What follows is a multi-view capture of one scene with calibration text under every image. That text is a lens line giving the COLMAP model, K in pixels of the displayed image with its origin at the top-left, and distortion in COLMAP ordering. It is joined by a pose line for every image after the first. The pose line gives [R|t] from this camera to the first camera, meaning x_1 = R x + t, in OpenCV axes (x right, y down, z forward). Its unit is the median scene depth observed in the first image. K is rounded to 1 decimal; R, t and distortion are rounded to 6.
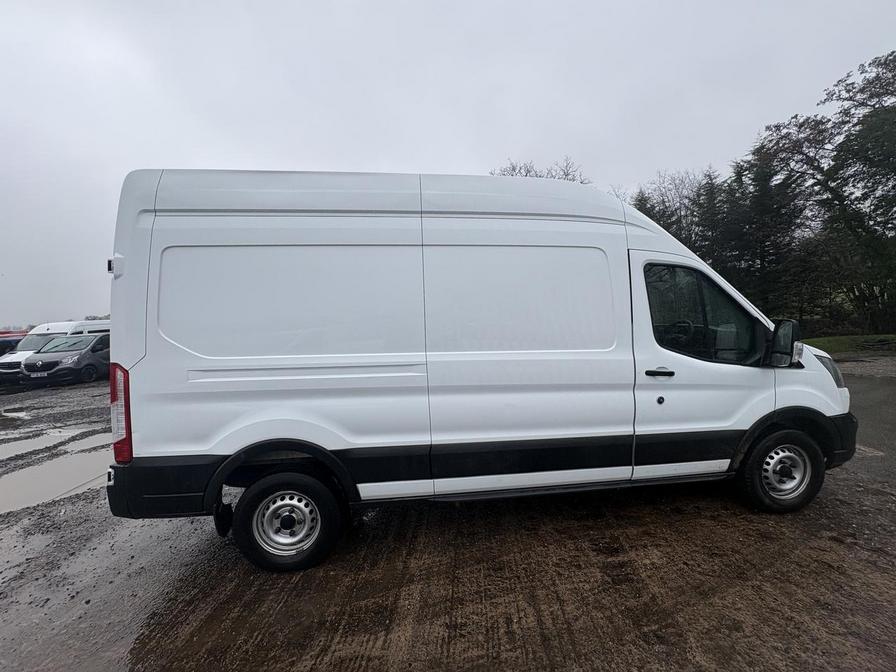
lens RADIAL K [[355.7, 0, 449.4], [0, 355.7, 335.6], [0, 0, 1]] dist [0.002702, -0.000761]
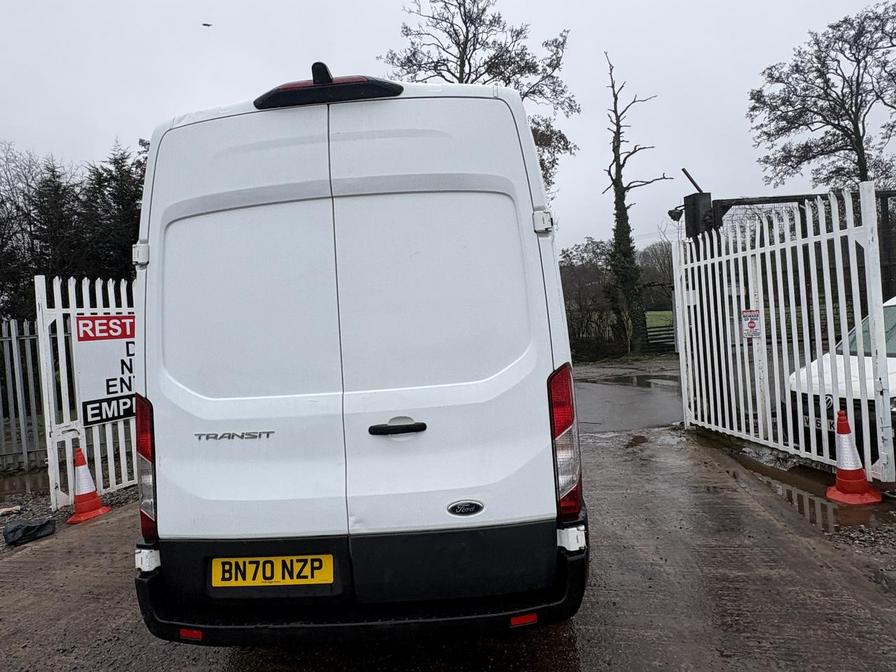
lens RADIAL K [[563.8, 0, 450.2], [0, 563.8, 332.0], [0, 0, 1]] dist [0.003422, -0.002040]
pose [[0.170461, 0.035751, 0.984716, -0.267594], [0.109358, 0.992482, -0.054963, 0.007013], [-0.979277, 0.117056, 0.165270, 0.135159]]
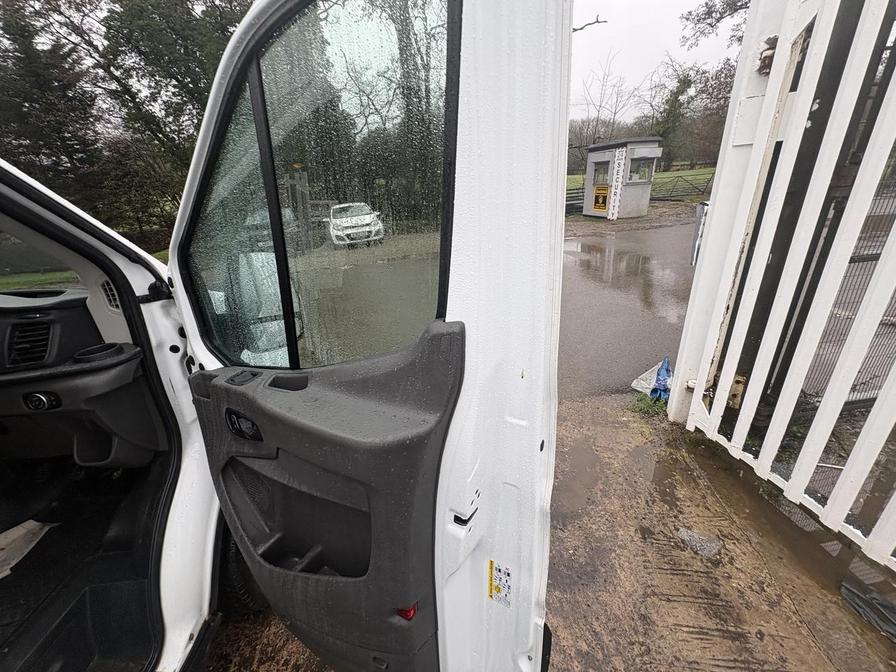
lens RADIAL K [[355.7, 0, 448.1], [0, 355.7, 334.8], [0, 0, 1]] dist [0.002702, -0.000761]
pose [[0.092997, -0.339156, 0.936122, 0.084642], [0.109047, 0.938010, 0.329007, -0.008866], [-0.989677, 0.071485, 0.124216, 0.103050]]
